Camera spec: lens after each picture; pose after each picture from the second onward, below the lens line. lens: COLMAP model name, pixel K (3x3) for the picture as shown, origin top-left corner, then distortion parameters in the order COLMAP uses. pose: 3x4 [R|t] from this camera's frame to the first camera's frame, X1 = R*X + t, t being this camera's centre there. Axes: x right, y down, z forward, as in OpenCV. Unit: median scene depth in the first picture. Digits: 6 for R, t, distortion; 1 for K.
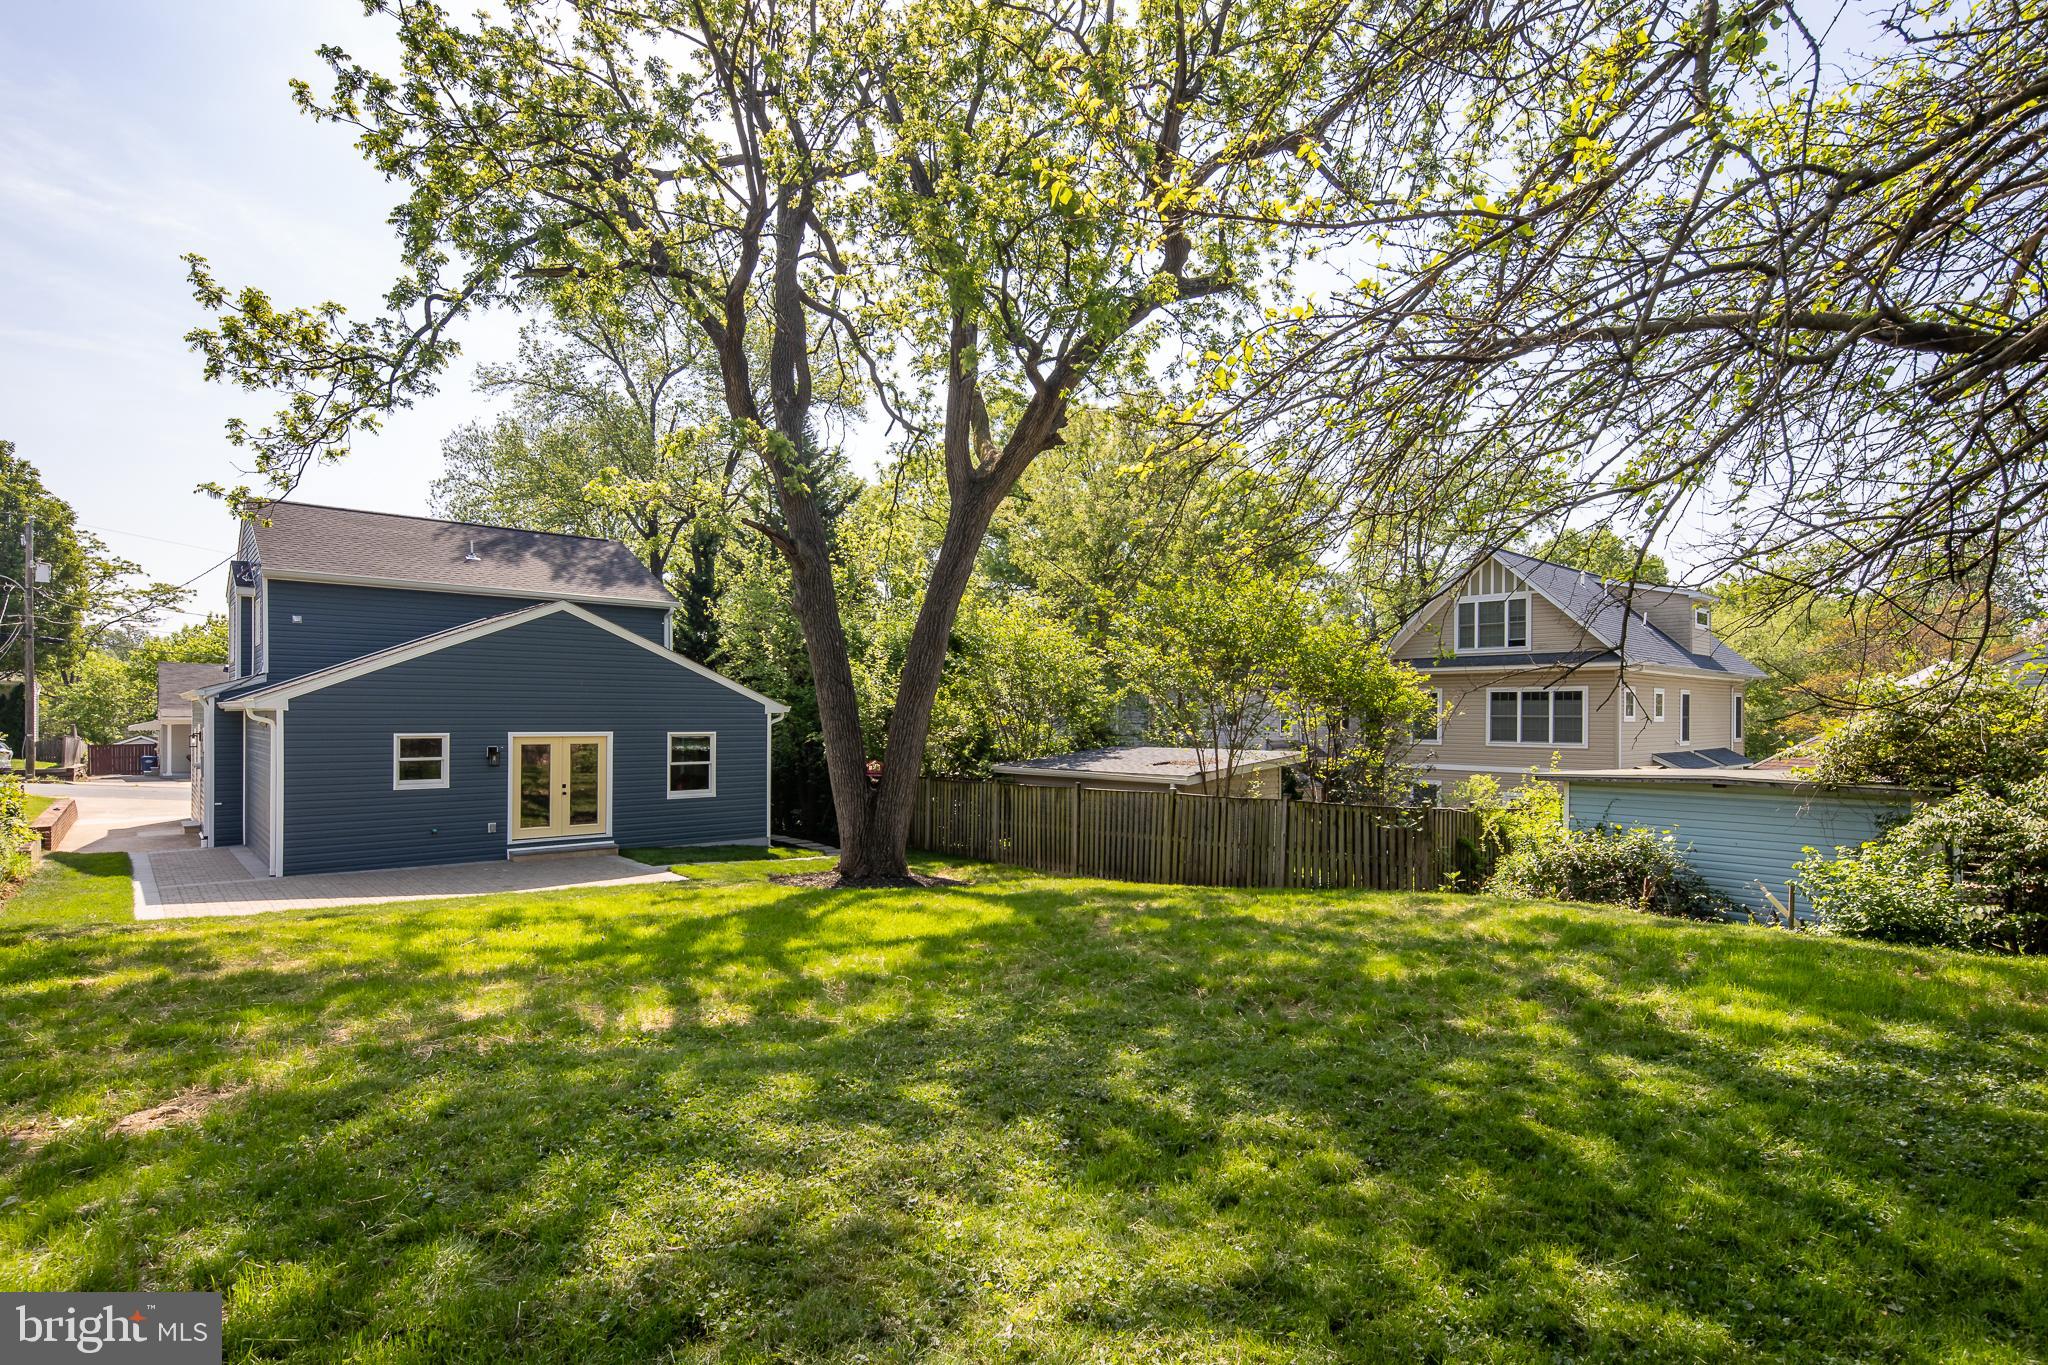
lens RADIAL K [[1026.6, 0, 1042.1], [0, 1026.6, 697.2], [0, 0, 1]] dist [0.001798, 0.000267]
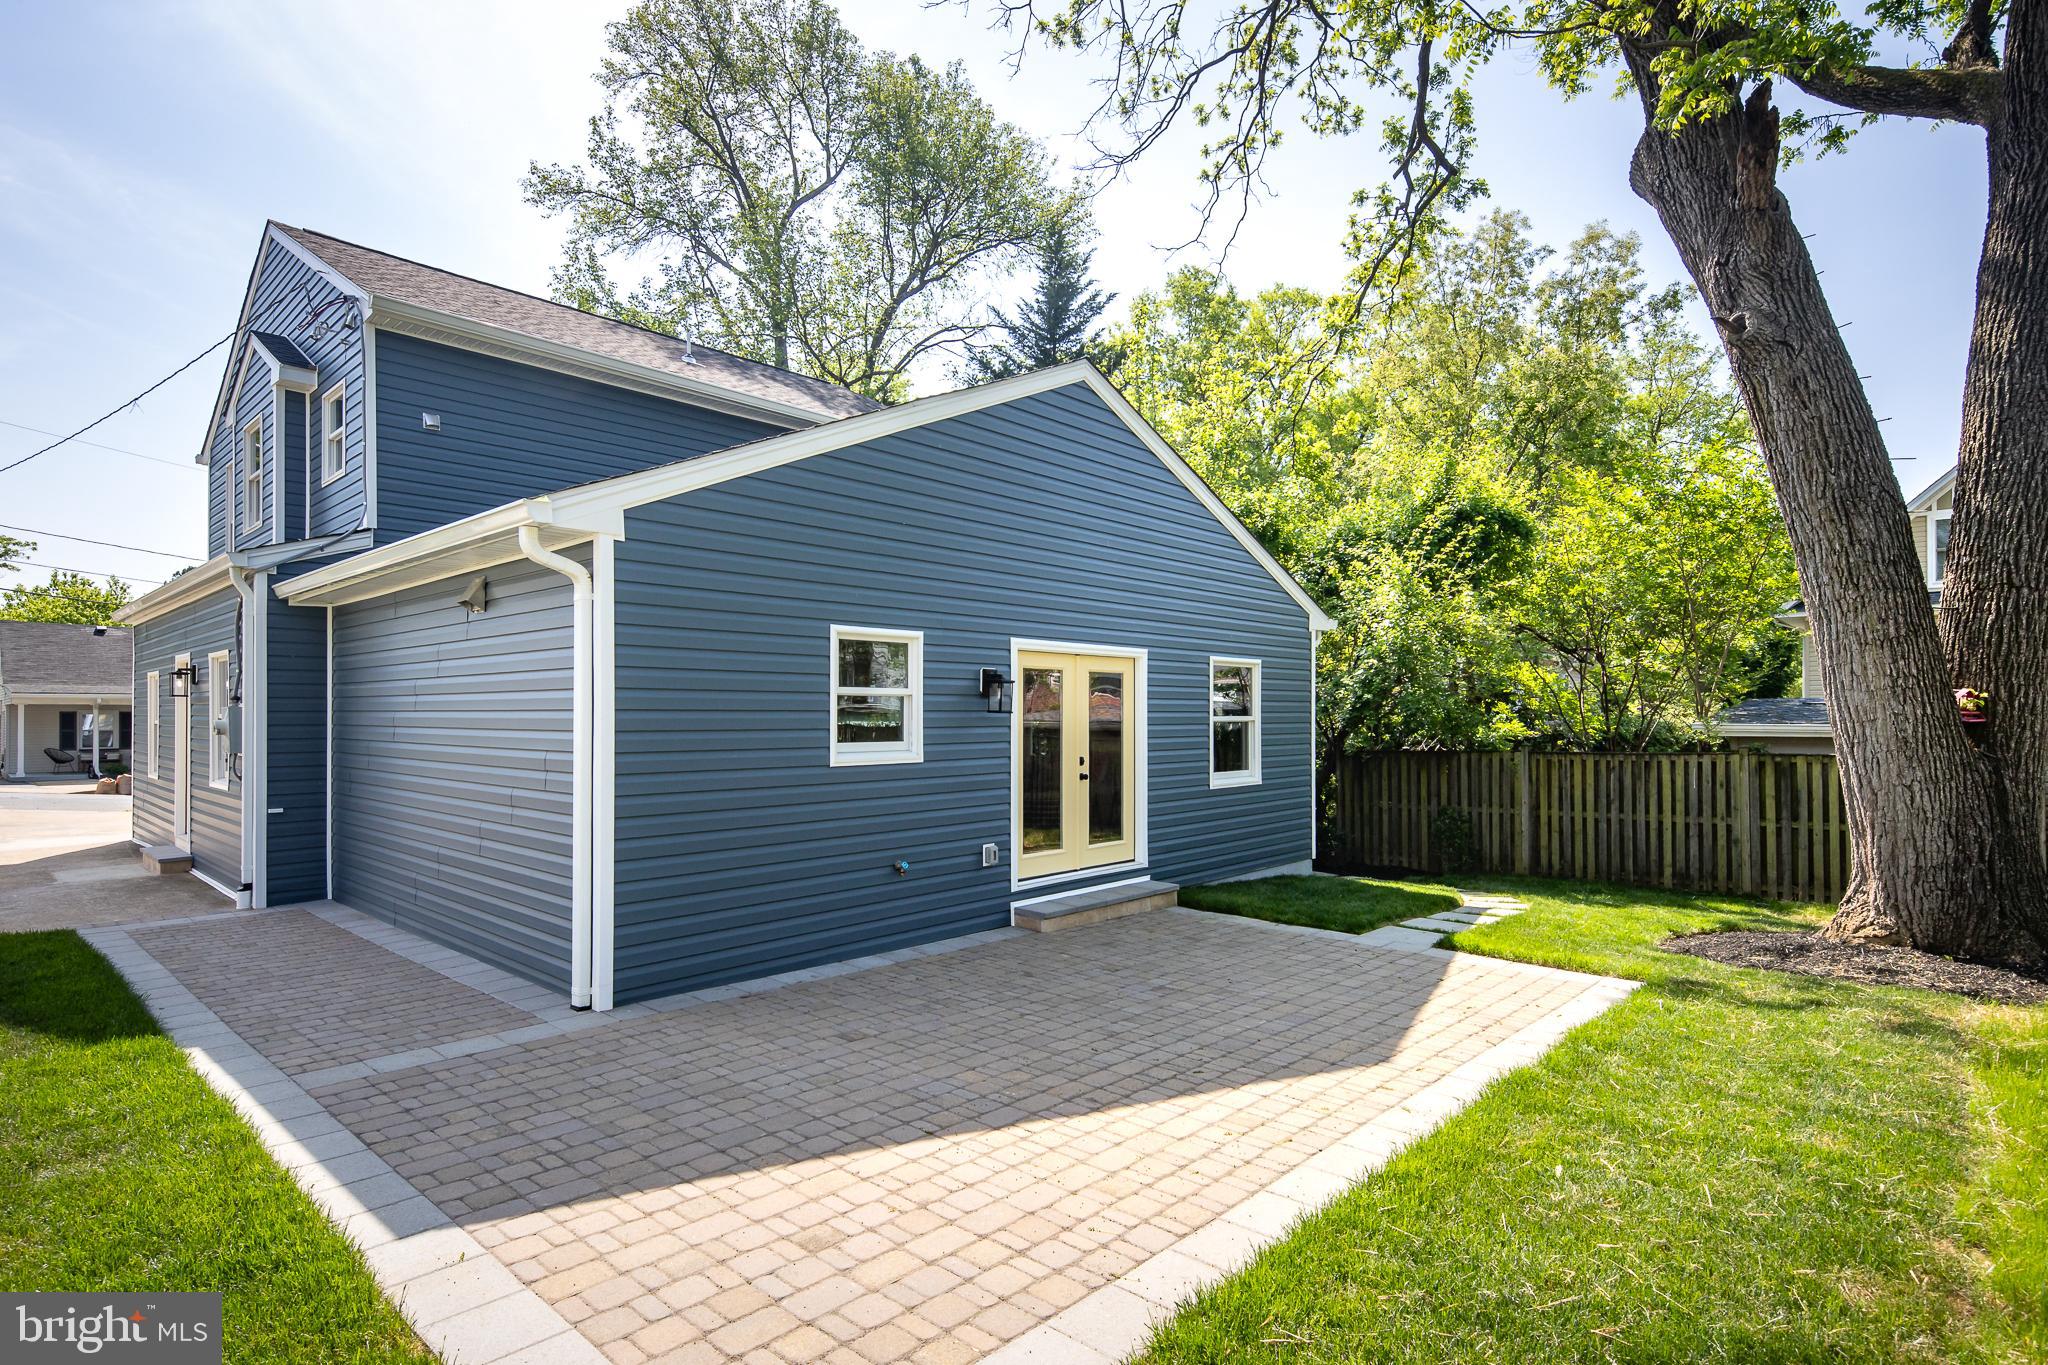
lens RADIAL K [[1026.6, 0, 1018.9], [0, 1026.6, 695.0], [0, 0, 1]] dist [0.001798, 0.000267]
pose [[0.995492, -0.003888, 0.094763, -0.528571], [0.004345, 0.999980, -0.004619, 0.057667], [-0.094743, 0.005010, 0.995489, 0.529949]]
